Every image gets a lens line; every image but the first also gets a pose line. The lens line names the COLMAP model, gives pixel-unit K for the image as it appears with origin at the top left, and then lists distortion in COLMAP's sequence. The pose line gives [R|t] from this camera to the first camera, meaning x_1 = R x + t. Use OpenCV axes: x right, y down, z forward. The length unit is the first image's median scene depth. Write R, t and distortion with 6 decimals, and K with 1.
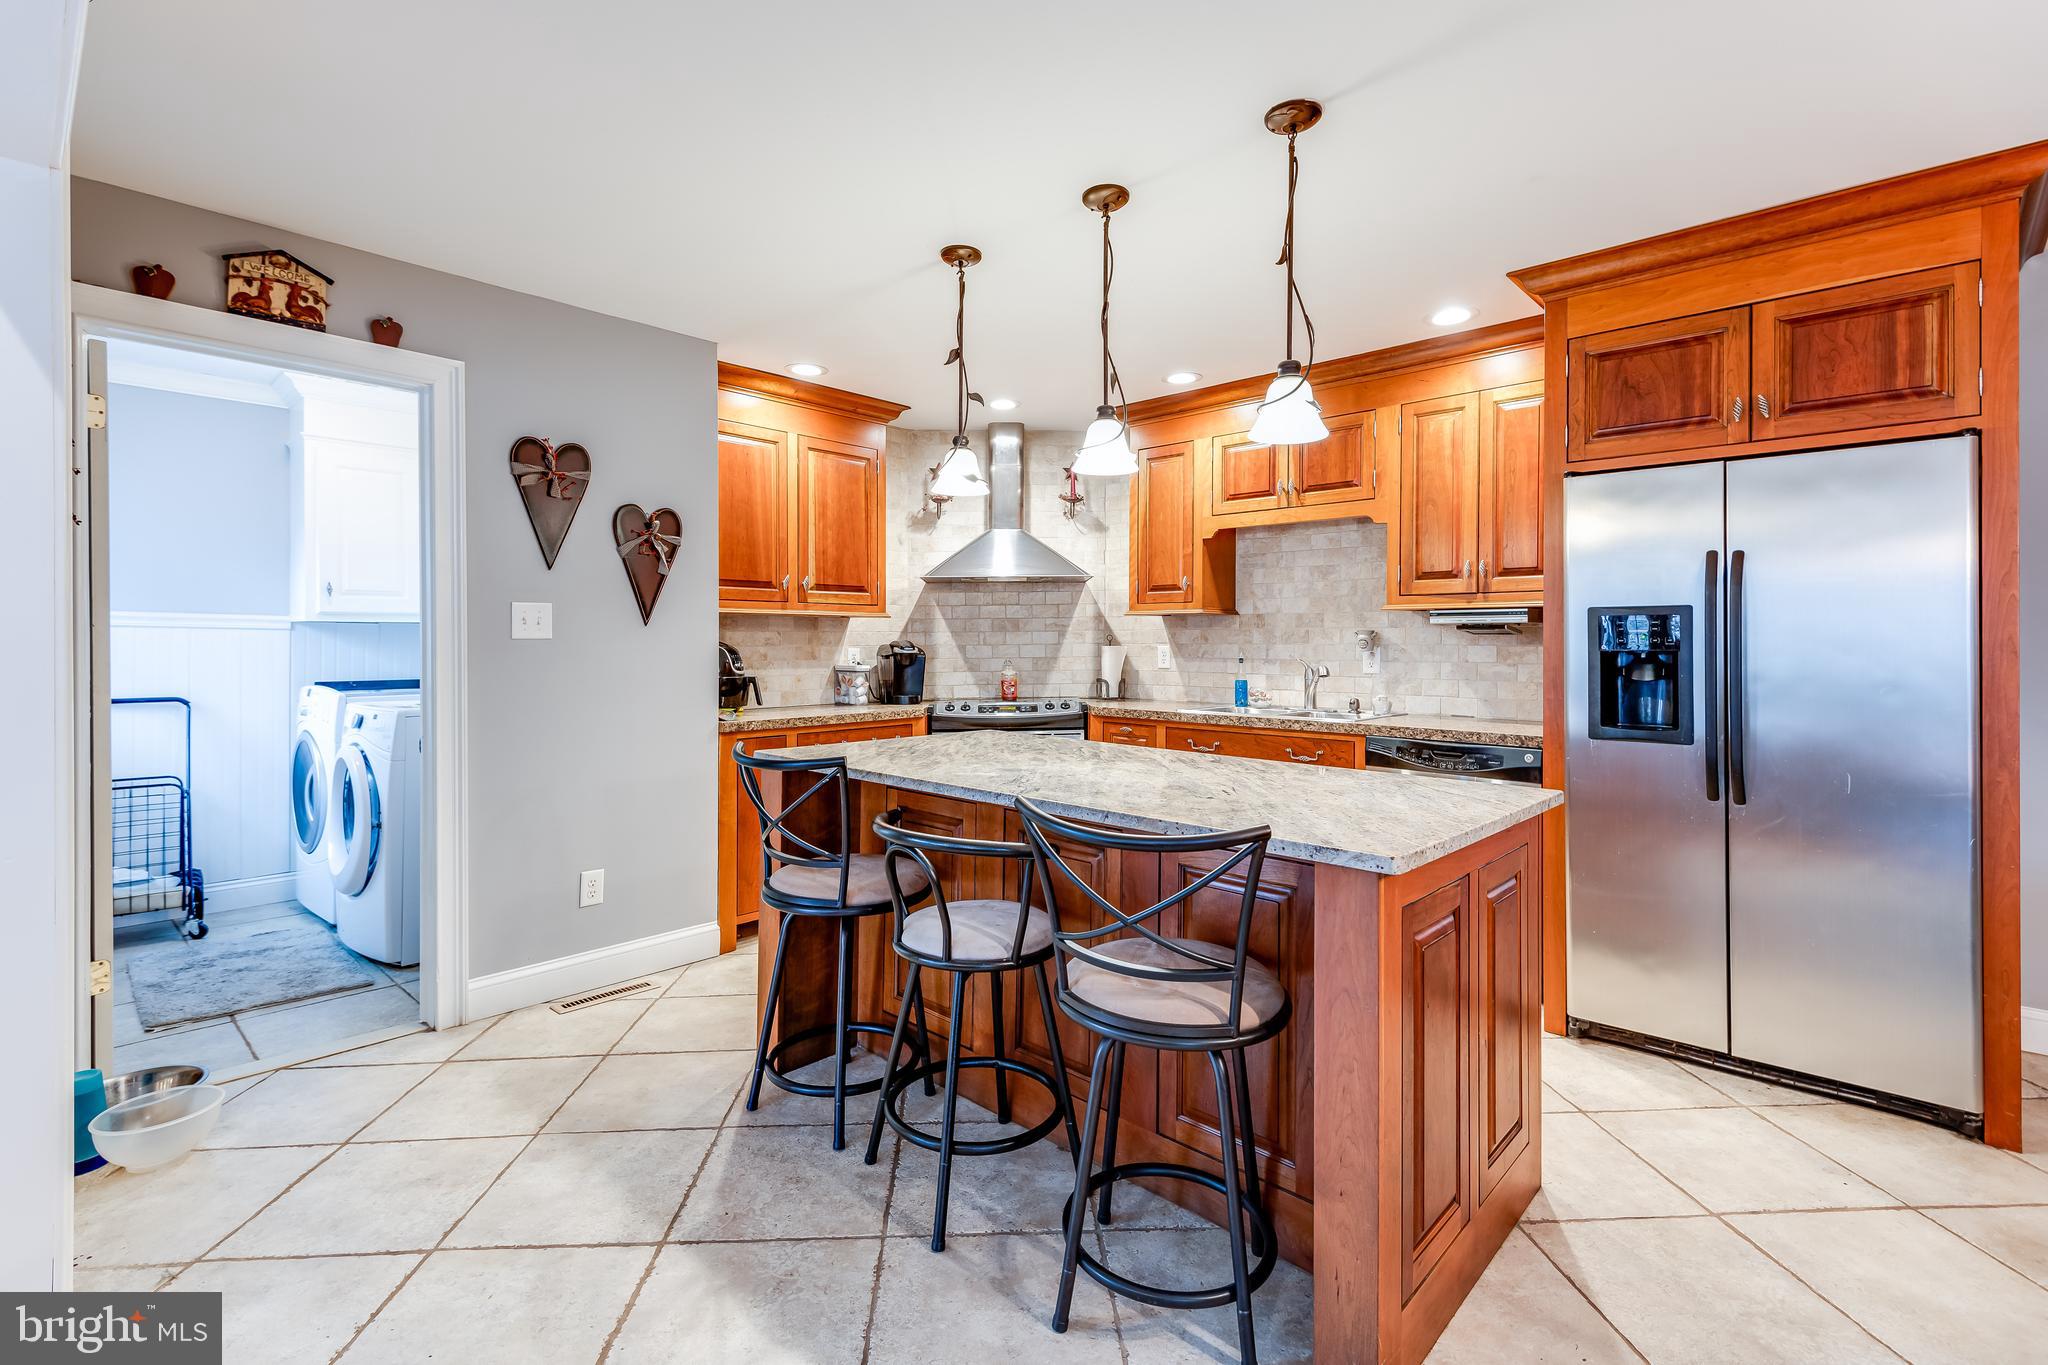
lens RADIAL K [[951.9, 0, 1016.1], [0, 951.9, 636.7], [0, 0, 1]] dist [0.002842, 0.000212]
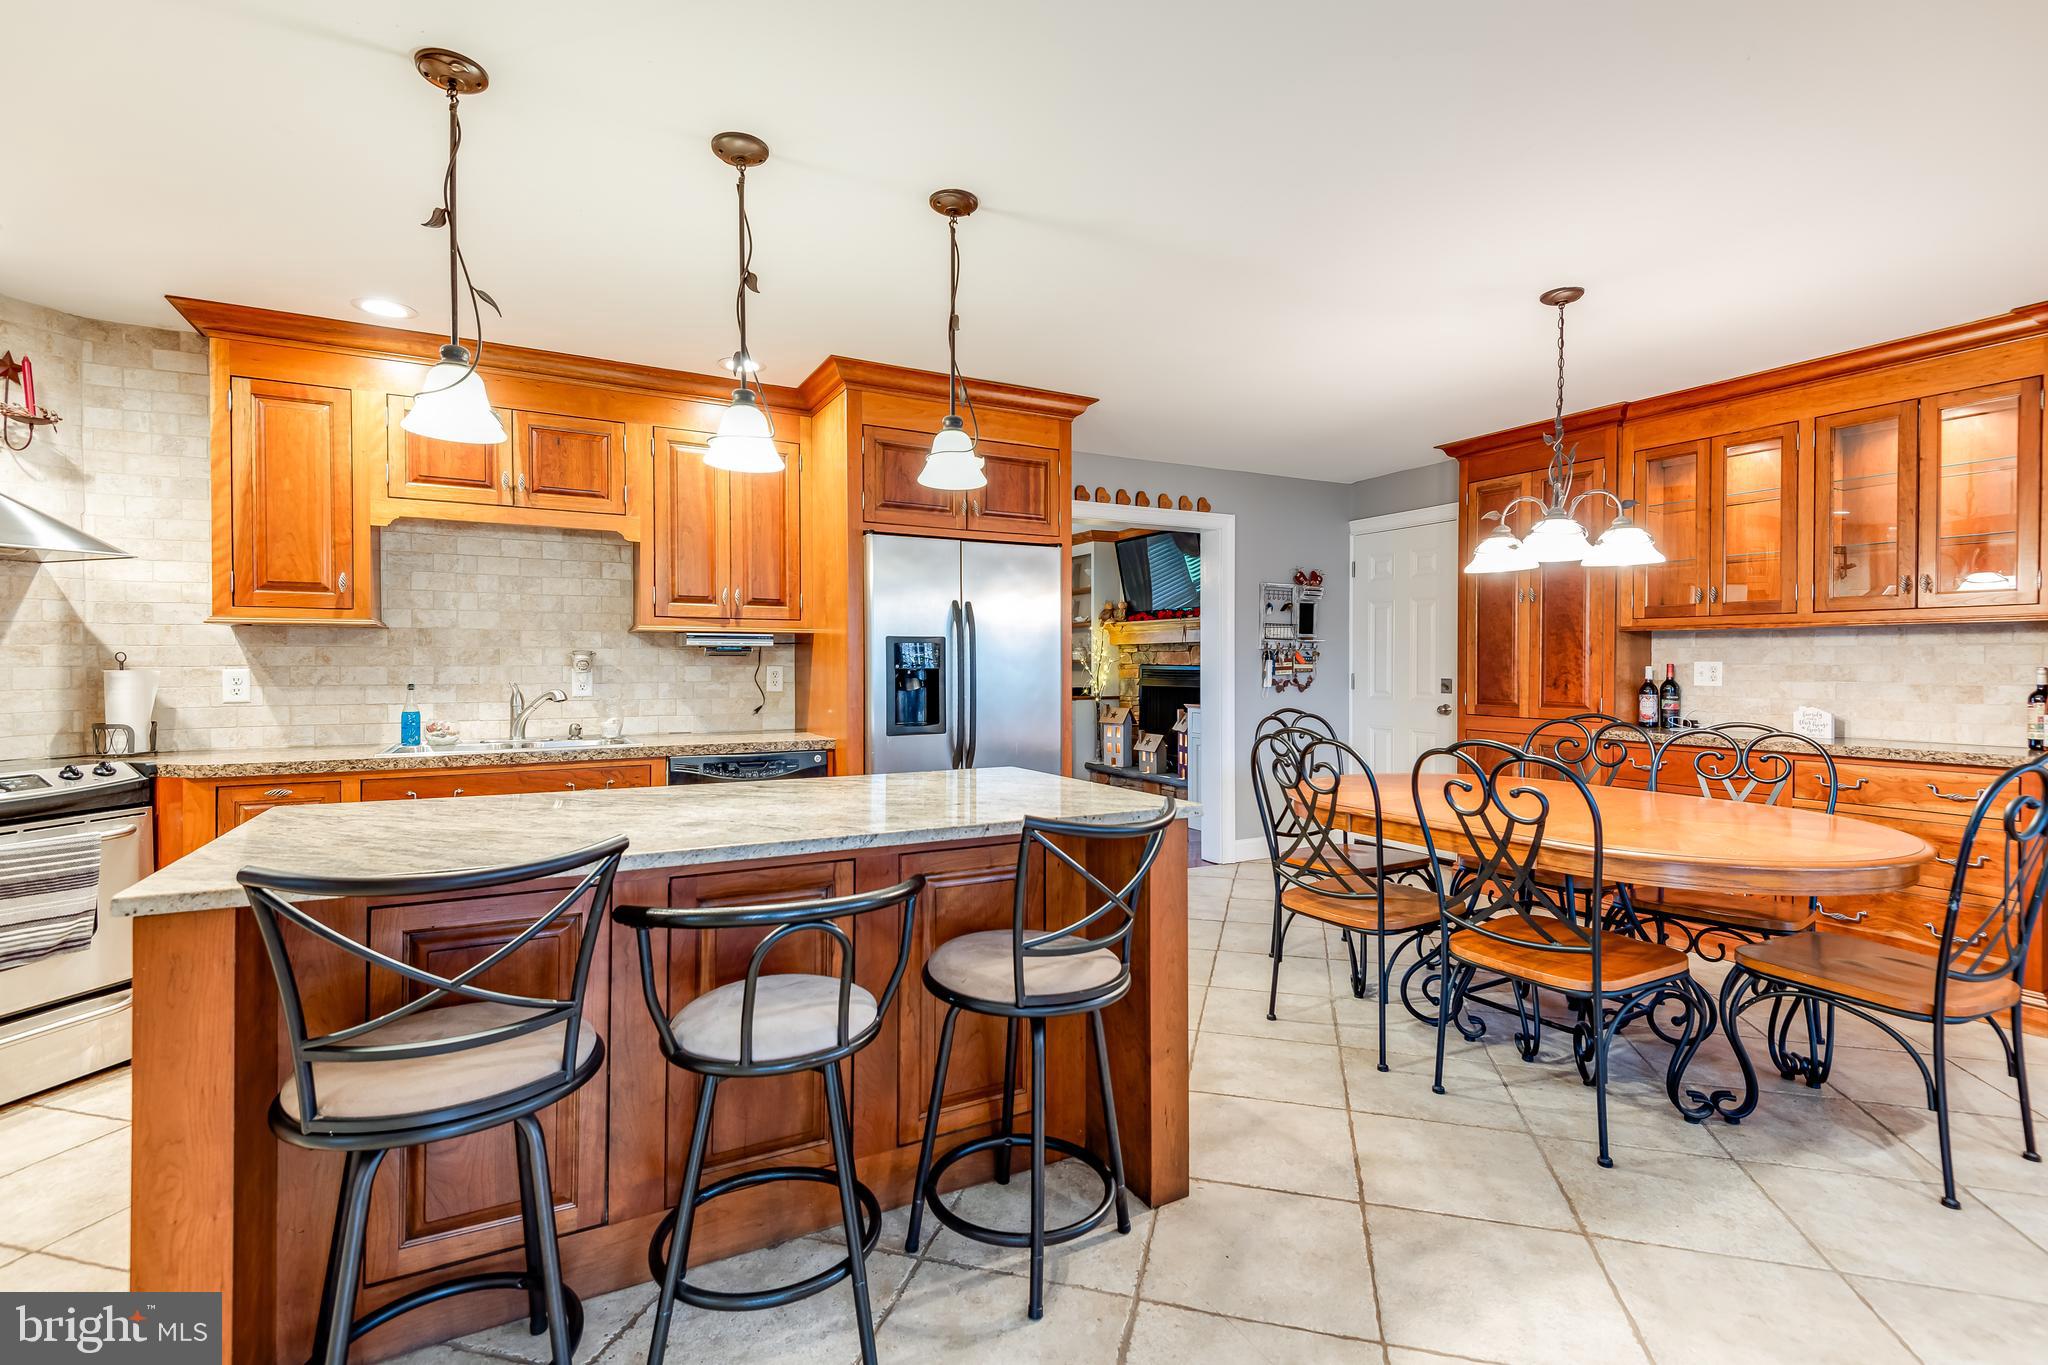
lens RADIAL K [[1027.4, 0, 1013.3], [0, 1027.4, 687.1], [0, 0, 1]] dist [0.025989, -0.016109]
pose [[0.248744, -0.023441, 0.968286, -0.548592], [-0.002780, 0.999686, 0.024915, 0.002877], [-0.968565, -0.008890, 0.248601, 0.357456]]
